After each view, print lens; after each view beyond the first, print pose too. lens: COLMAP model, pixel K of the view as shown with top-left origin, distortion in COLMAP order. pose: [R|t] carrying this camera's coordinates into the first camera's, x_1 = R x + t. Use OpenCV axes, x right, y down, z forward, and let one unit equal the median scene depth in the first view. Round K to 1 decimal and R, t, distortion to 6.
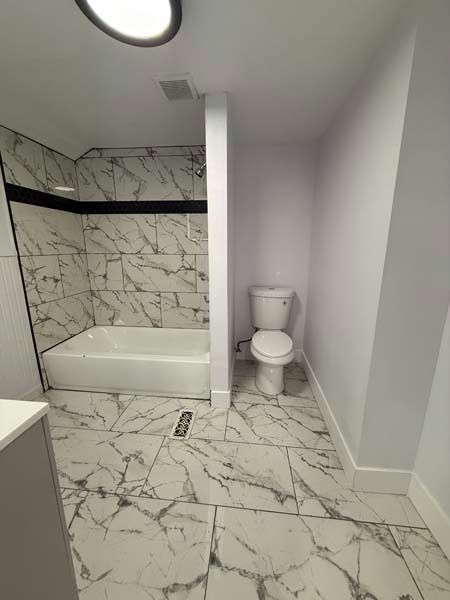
lens RADIAL K [[238.3, 0, 225.0], [0, 238.3, 300.0], [0, 0, 1]] dist [-0.001280, 0.000005]
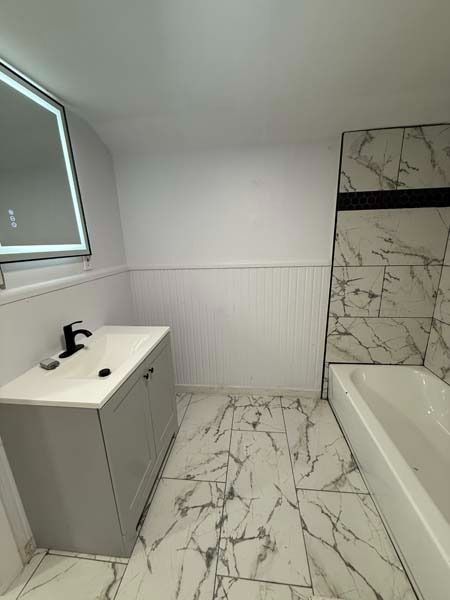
lens RADIAL K [[238.3, 0, 225.0], [0, 238.3, 300.0], [0, 0, 1]] dist [-0.001280, 0.000005]
pose [[-0.010351, 0.246358, -0.969124, 0.126243], [-0.194049, 0.950256, 0.243634, -0.183020], [0.980937, 0.190579, 0.037970, 0.486584]]
